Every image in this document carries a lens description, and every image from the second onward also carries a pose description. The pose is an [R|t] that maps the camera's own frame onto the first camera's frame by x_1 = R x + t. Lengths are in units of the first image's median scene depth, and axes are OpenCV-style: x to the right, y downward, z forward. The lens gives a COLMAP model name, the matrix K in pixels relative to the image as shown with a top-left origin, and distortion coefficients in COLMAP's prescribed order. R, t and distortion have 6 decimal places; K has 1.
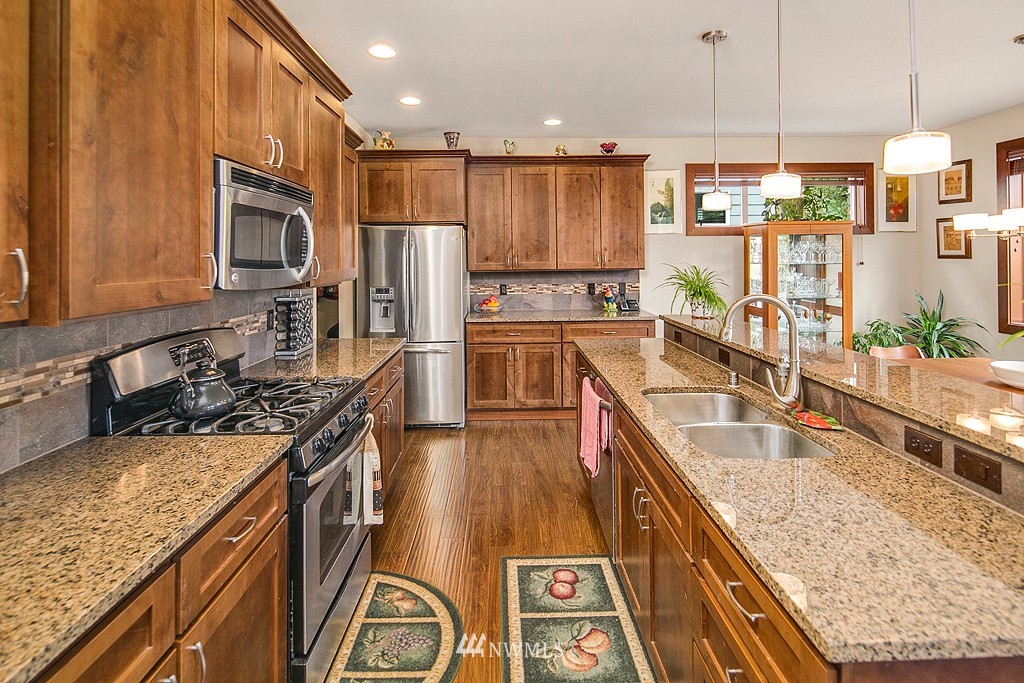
lens RADIAL K [[496.0, 0, 516.7], [0, 496.0, 251.3], [0, 0, 1]] dist [0.009315, -0.004505]
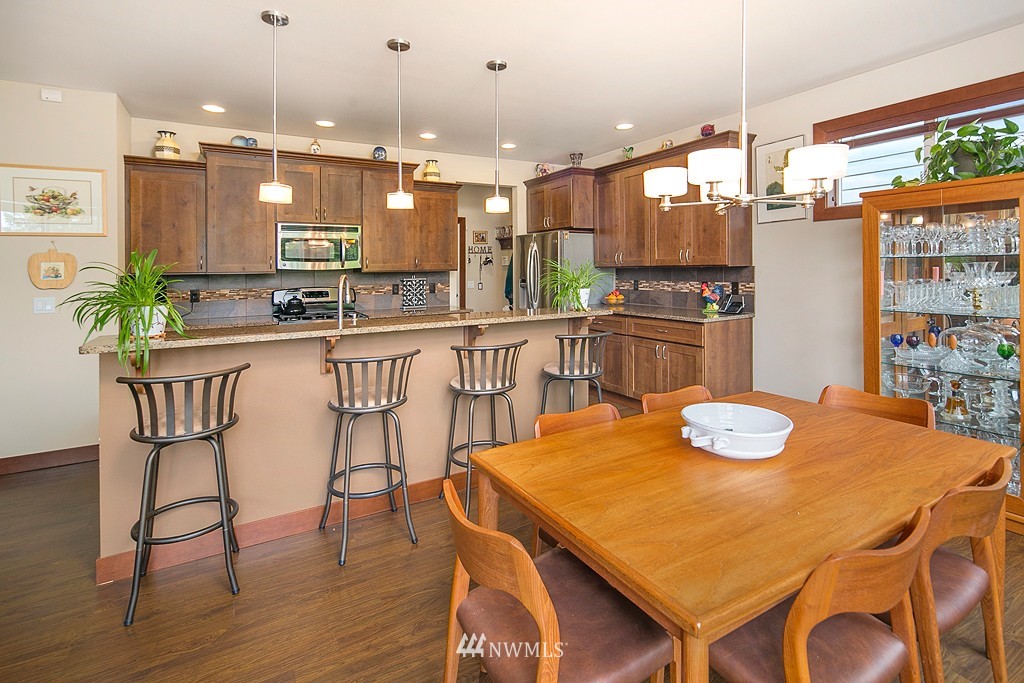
lens RADIAL K [[496.0, 0, 516.7], [0, 496.0, 264.4], [0, 0, 1]] dist [0.009315, -0.004505]
pose [[0.477741, -0.002446, -0.878497, 0.885034], [0.021356, 0.999733, 0.008830, 0.019410], [0.878241, -0.022979, 0.477666, 0.289801]]
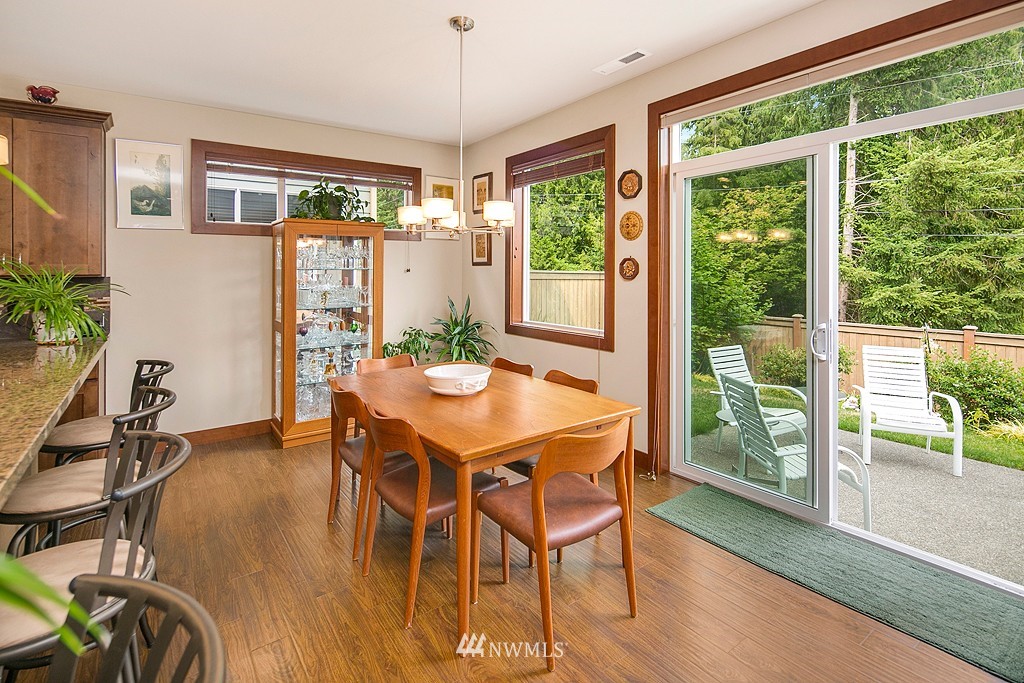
lens RADIAL K [[496.0, 0, 516.1], [0, 496.0, 272.7], [0, 0, 1]] dist [0.009315, -0.004505]
pose [[0.821900, 0.001606, 0.569629, 0.358464], [-0.006001, 0.999965, 0.005840, 0.024820], [-0.569600, -0.008218, 0.821881, 0.098444]]
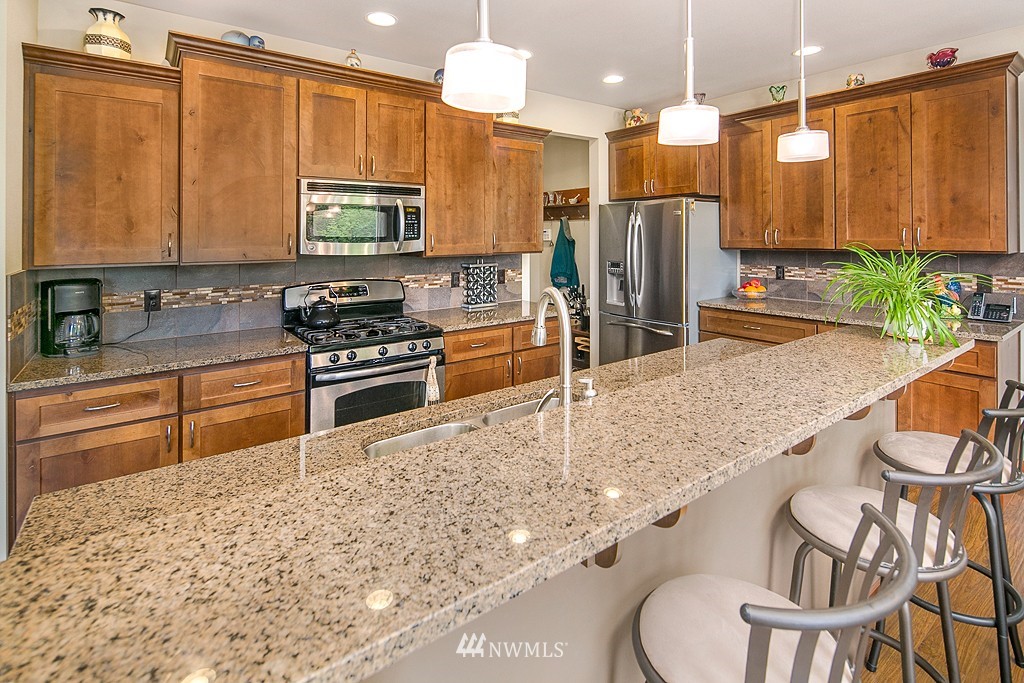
lens RADIAL K [[496.0, 0, 514.9], [0, 496.0, 228.1], [0, 0, 1]] dist [0.009315, -0.004505]
pose [[0.573780, -0.006085, -0.818987, 0.427771], [0.013371, 0.999909, 0.001939, -0.002293], [0.818900, -0.012063, 0.573809, 0.213167]]
